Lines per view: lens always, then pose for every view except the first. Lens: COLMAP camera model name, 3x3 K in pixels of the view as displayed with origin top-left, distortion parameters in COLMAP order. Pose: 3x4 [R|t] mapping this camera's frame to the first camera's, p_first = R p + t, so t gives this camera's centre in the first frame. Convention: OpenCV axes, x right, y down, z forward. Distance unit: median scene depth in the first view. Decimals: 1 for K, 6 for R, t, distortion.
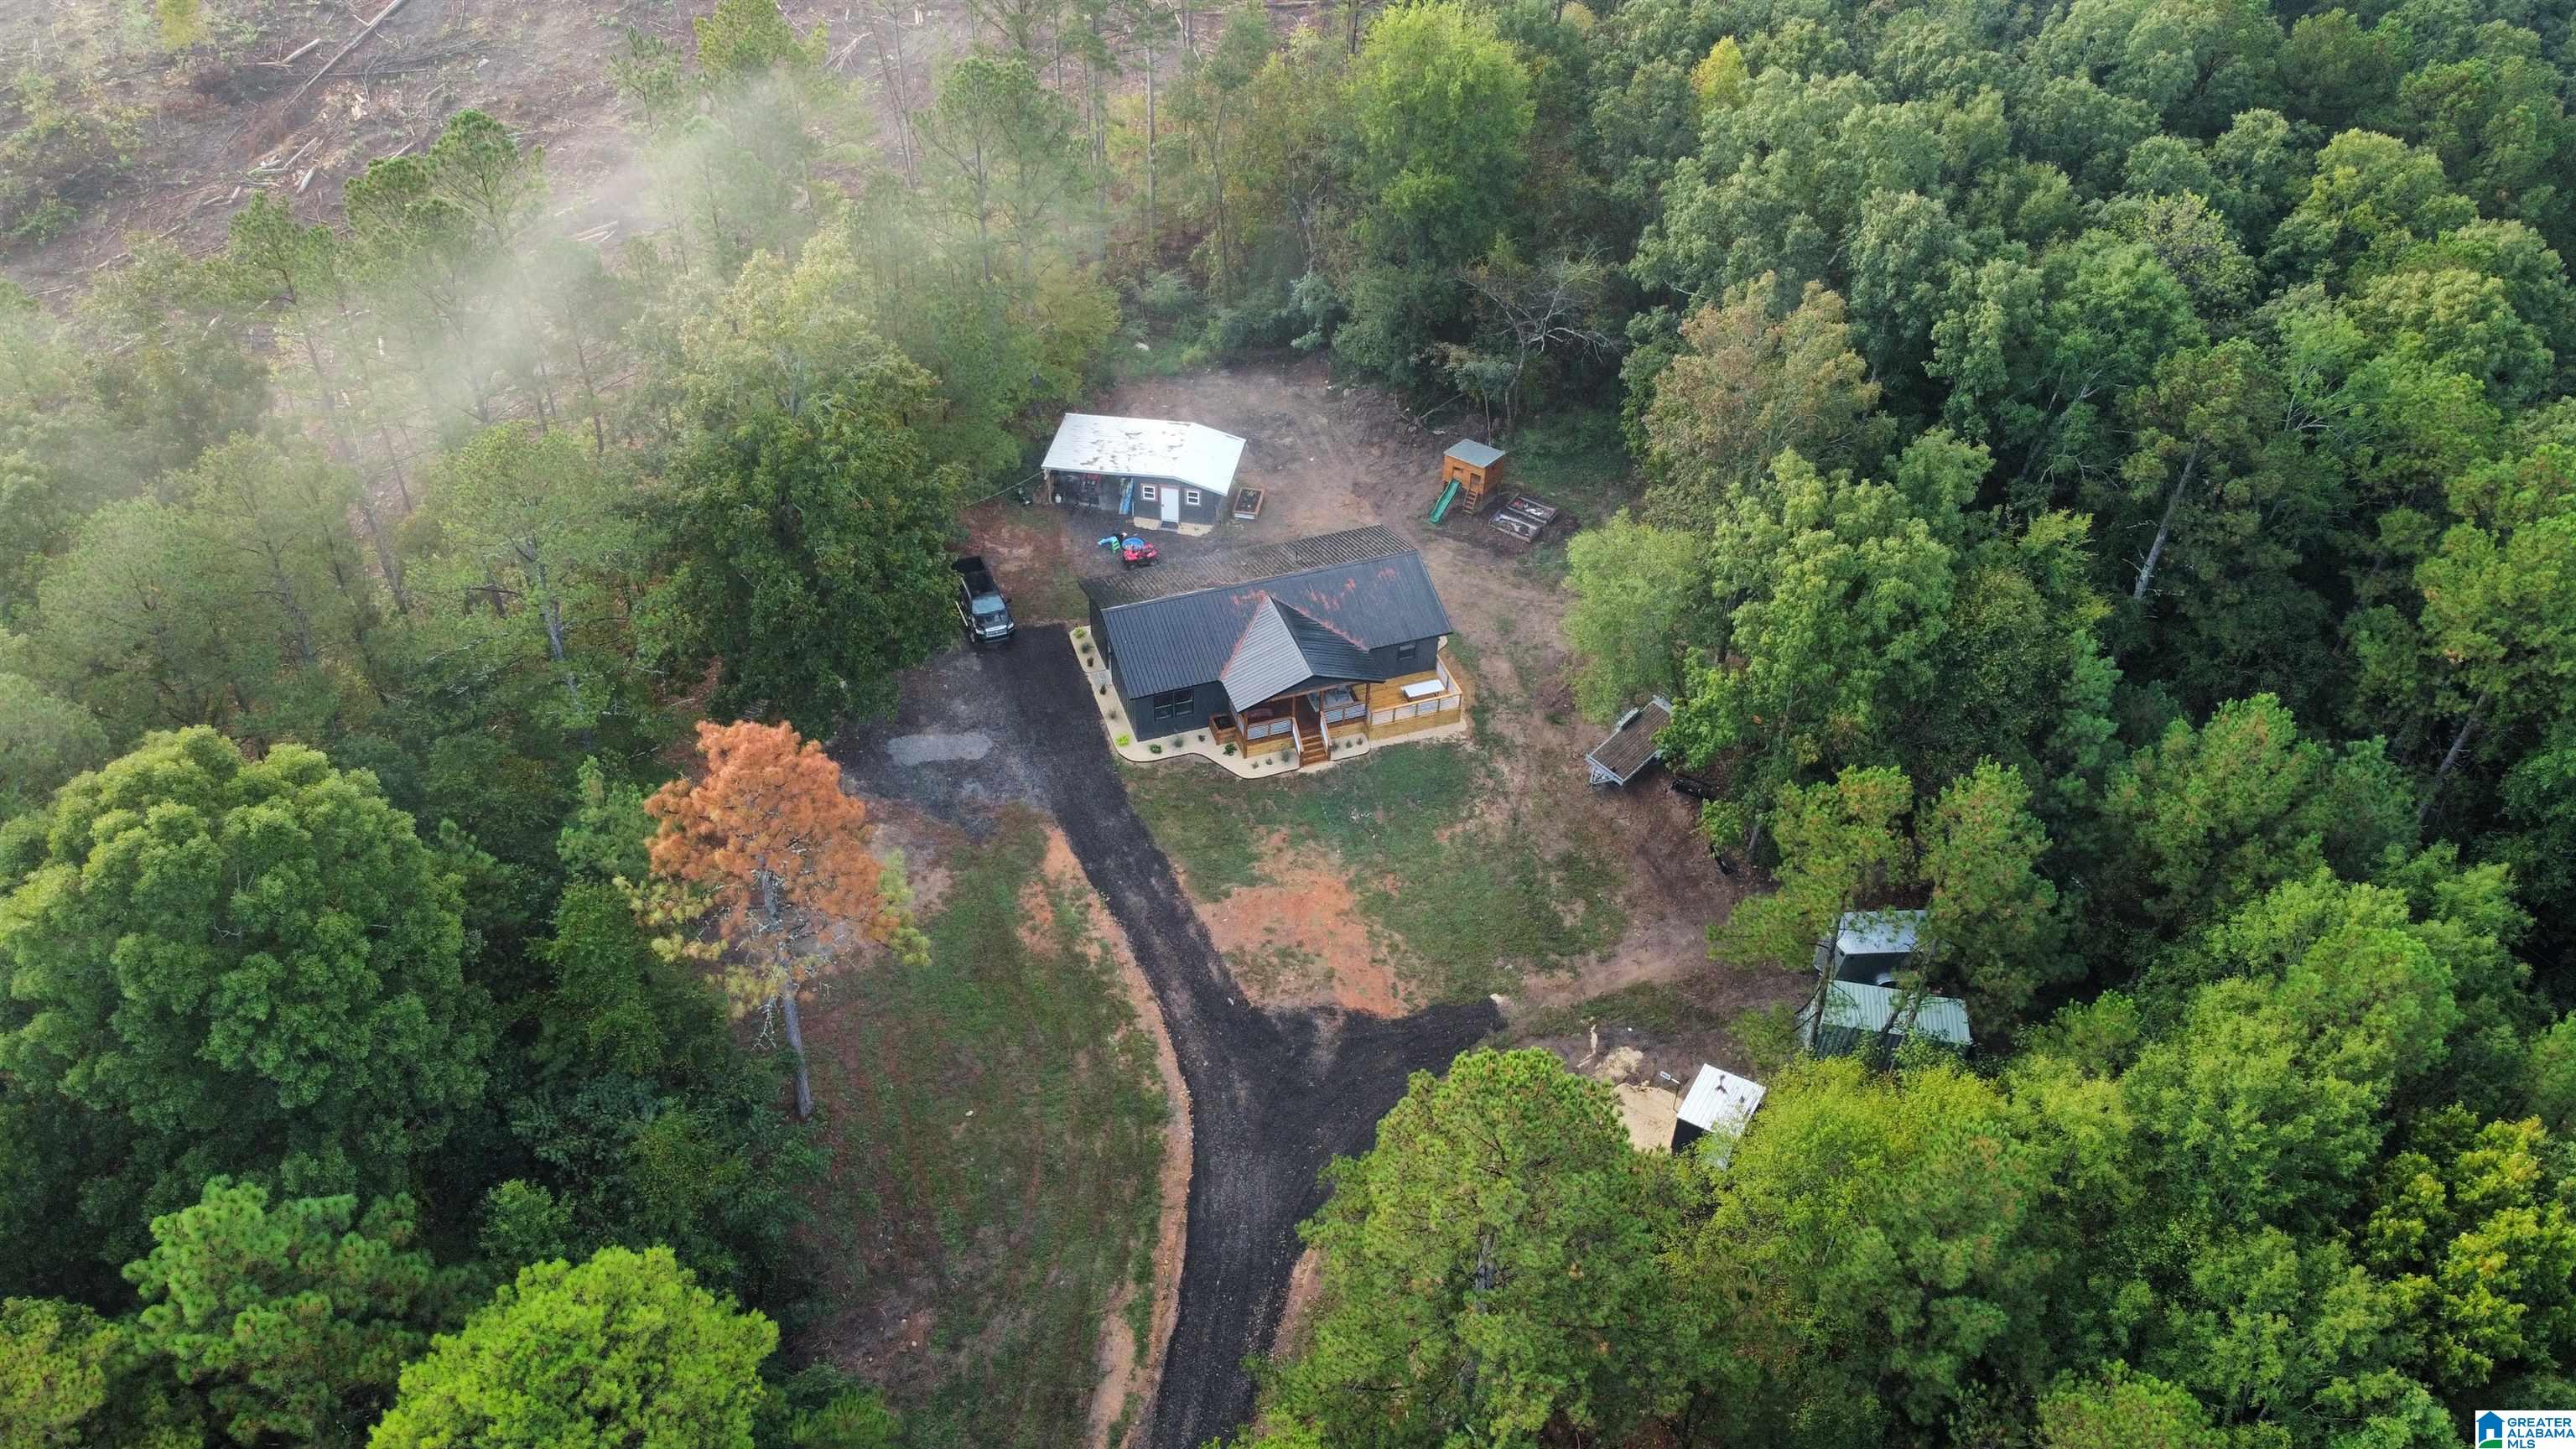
lens RADIAL K [[1958.6, 0, 1291.1], [0, 1958.6, 728.4], [0, 0, 1]] dist [-0.005225, 0.001344]
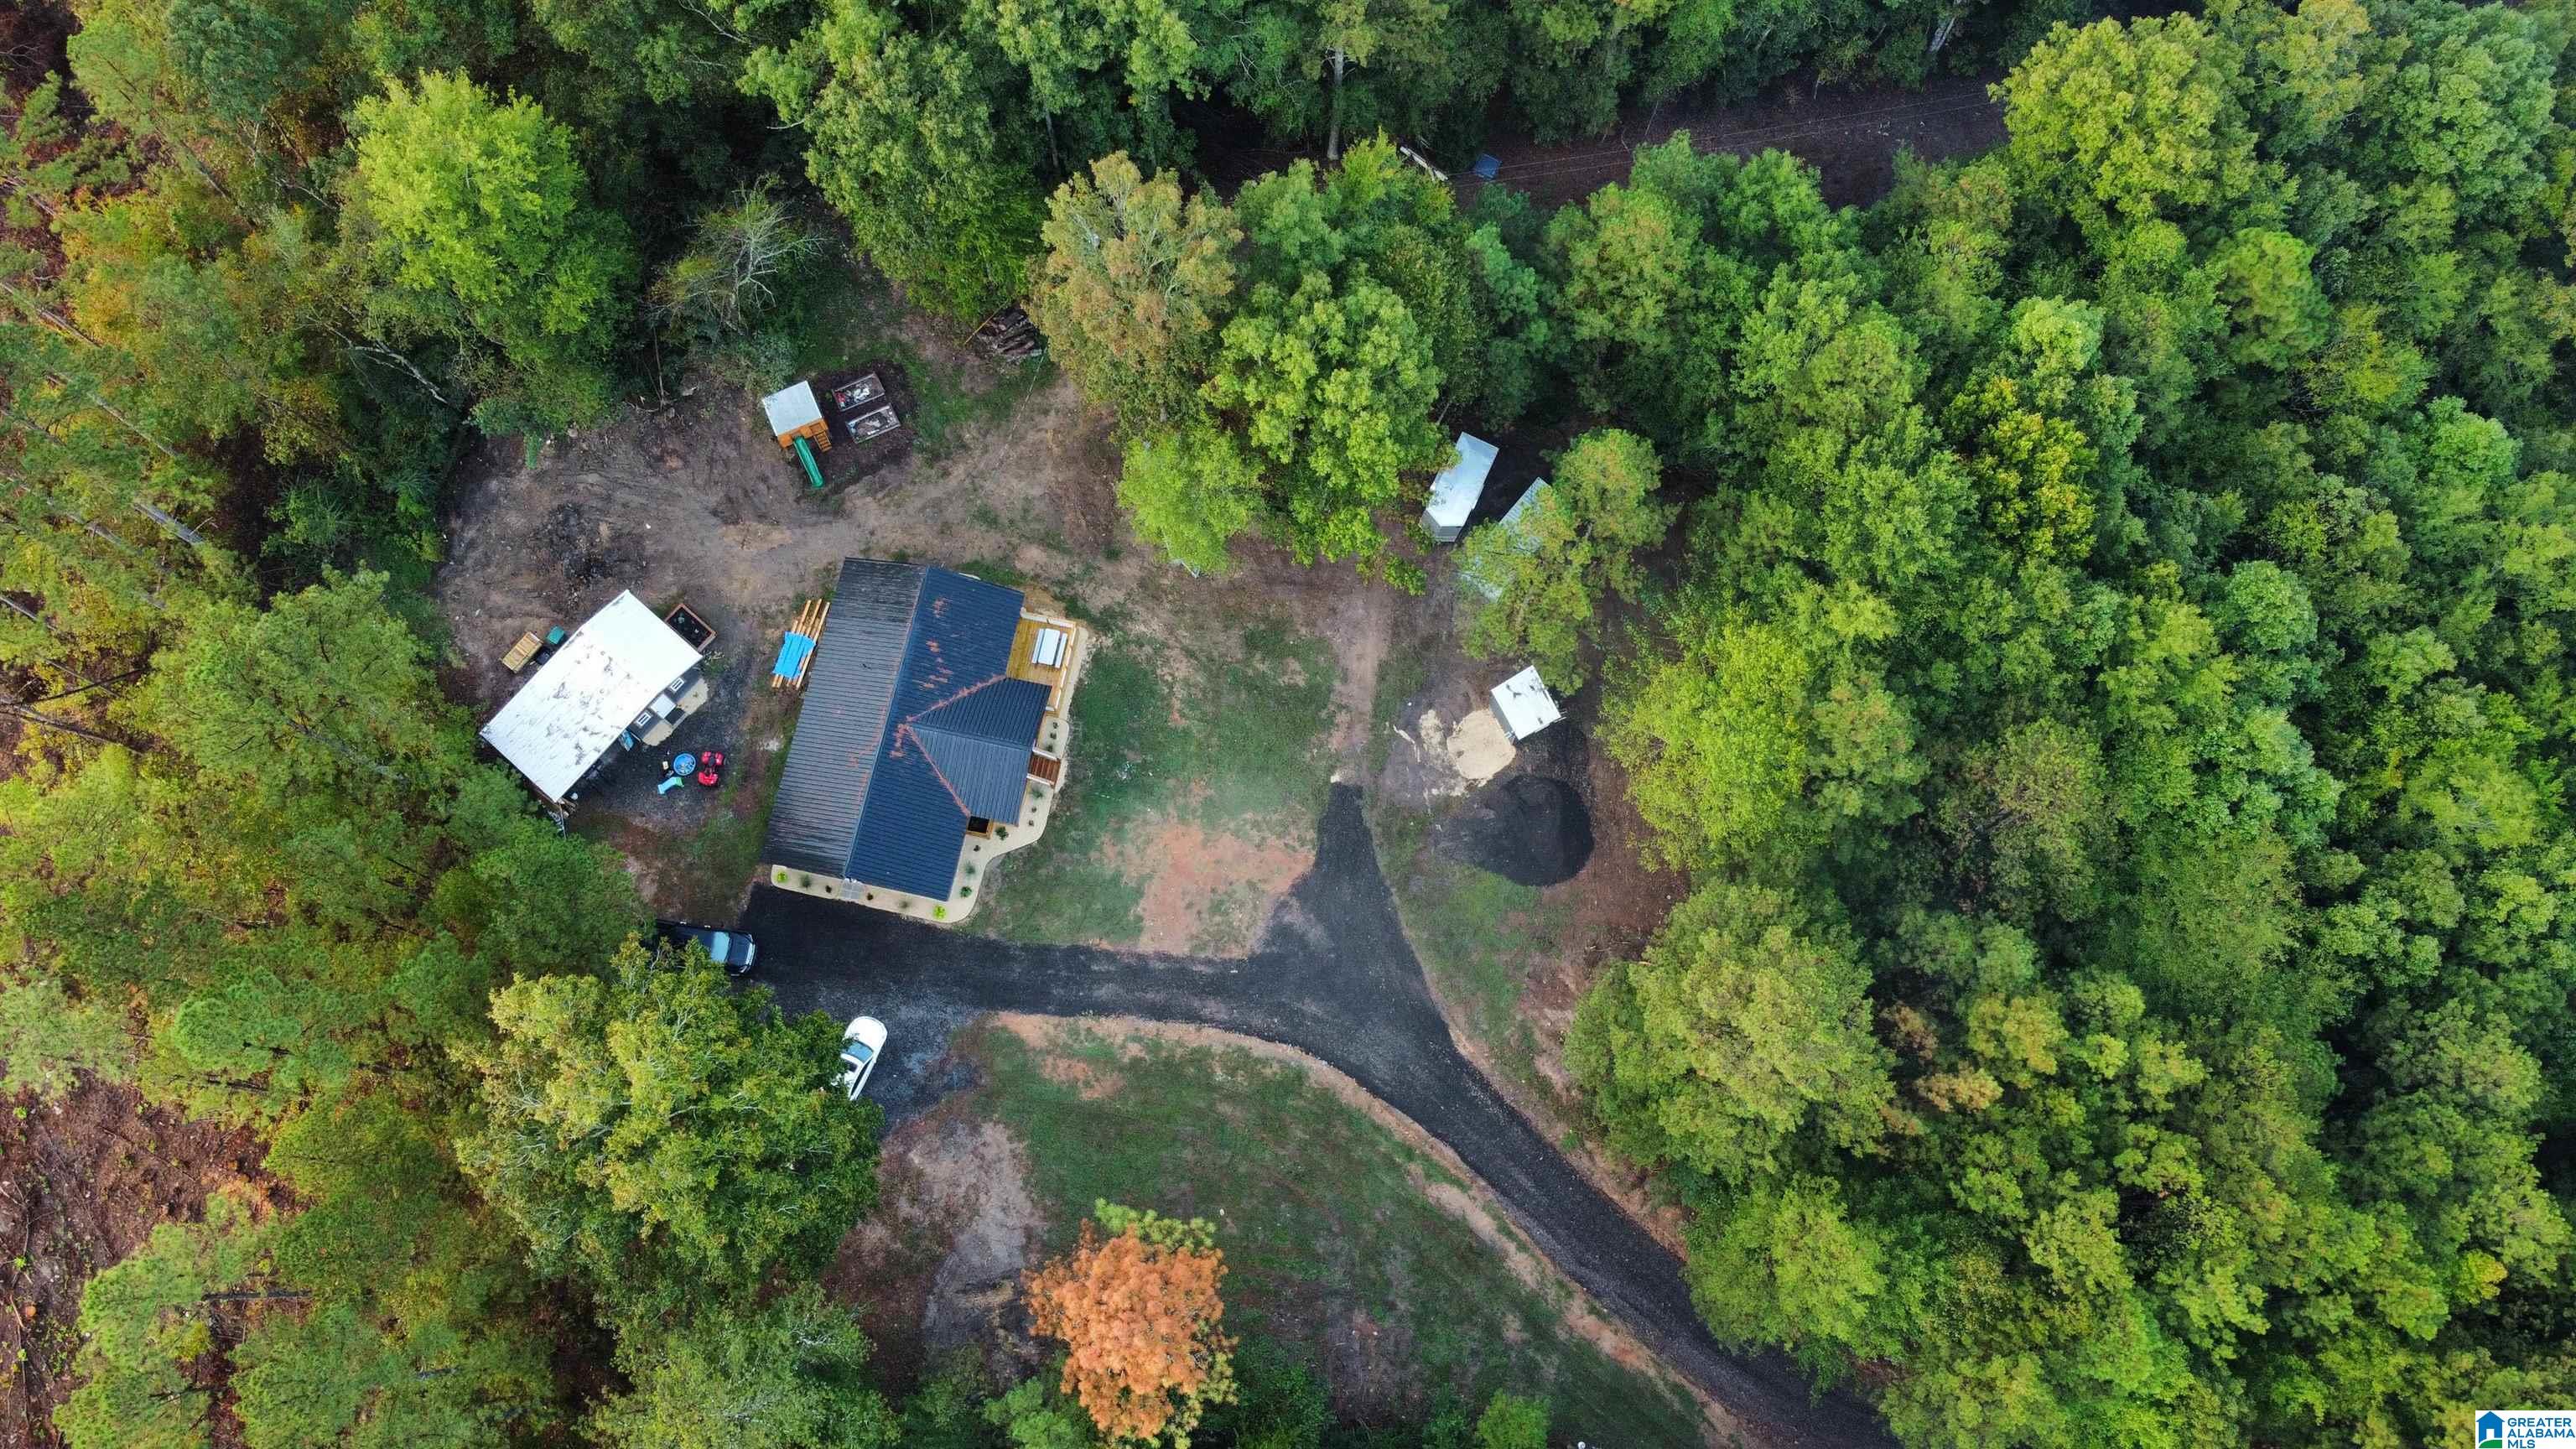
lens RADIAL K [[1958.6, 0, 1276.8], [0, 1958.6, 724.9], [0, 0, 1]] dist [-0.005225, 0.001344]
pose [[0.520143, -0.831719, 0.194150, -0.113132], [0.564874, 0.505509, 0.652209, -0.640538], [-0.640600, -0.229572, 0.732754, 0.128706]]
